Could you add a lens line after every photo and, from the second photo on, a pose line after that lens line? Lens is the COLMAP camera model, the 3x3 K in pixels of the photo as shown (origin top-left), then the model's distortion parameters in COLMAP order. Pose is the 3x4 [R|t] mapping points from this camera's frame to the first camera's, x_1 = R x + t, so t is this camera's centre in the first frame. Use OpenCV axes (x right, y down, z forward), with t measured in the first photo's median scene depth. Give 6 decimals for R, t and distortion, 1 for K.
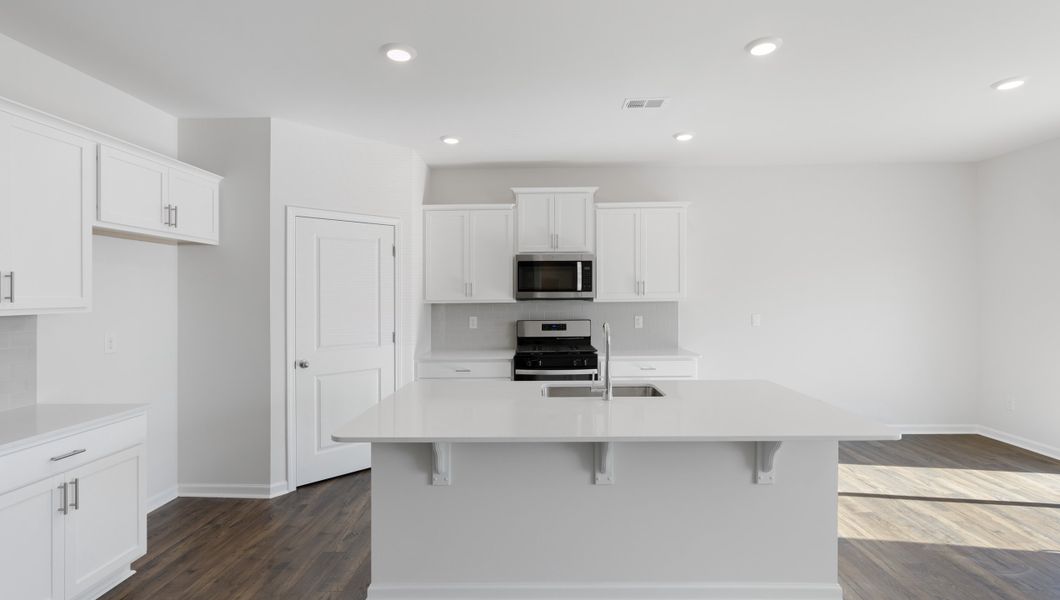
lens RADIAL K [[484.6, 0, 528.2], [0, 484.6, 302.9], [0, 0, 1]] dist [-0.004506, -0.000419]
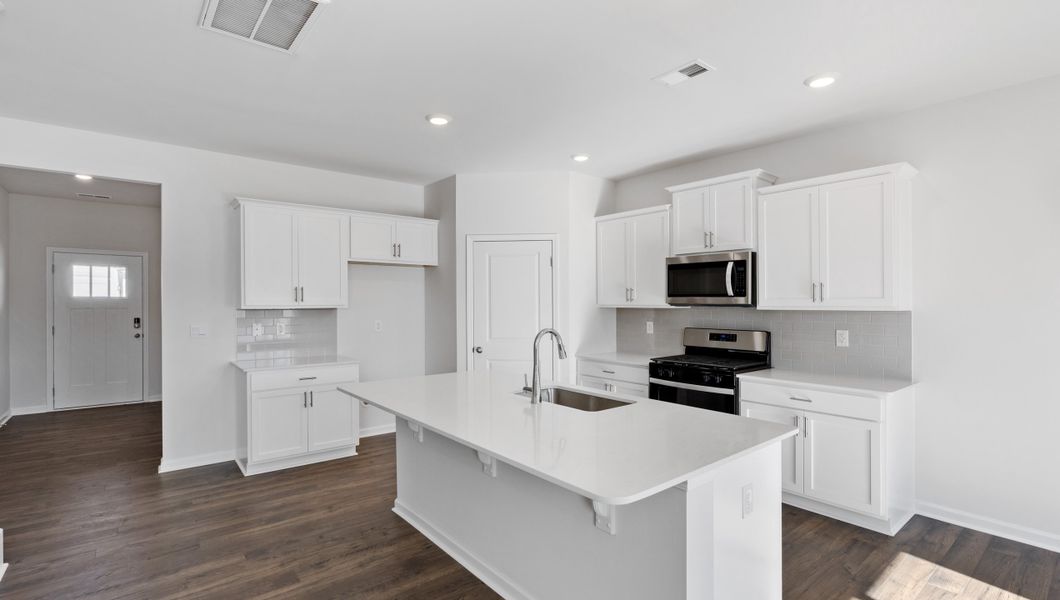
lens RADIAL K [[484.6, 0, 511.6], [0, 484.6, 296.5], [0, 0, 1]] dist [-0.004506, -0.000419]
pose [[0.640006, 0.001851, -0.768368, 0.506239], [-0.017655, 0.999769, -0.012297, -0.006443], [0.768167, 0.021435, 0.639890, 0.160638]]
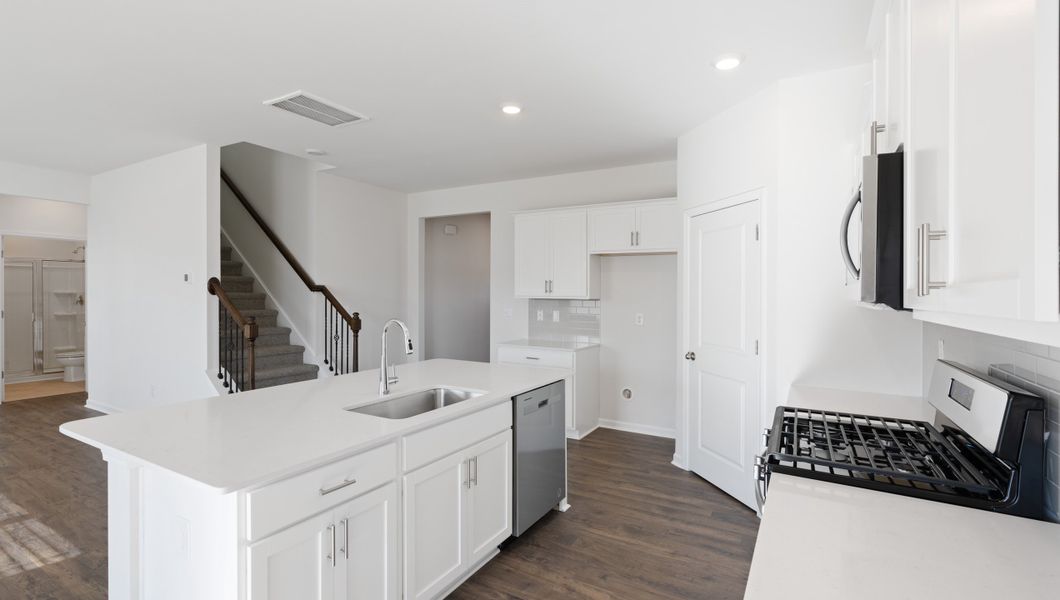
lens RADIAL K [[484.6, 0, 532.4], [0, 484.6, 294.9], [0, 0, 1]] dist [-0.004506, -0.000419]
pose [[-0.490562, 0.008486, -0.871365, 0.489388], [-0.018012, 0.999640, 0.019875, -0.017049], [0.871220, 0.025445, -0.490233, 0.955406]]
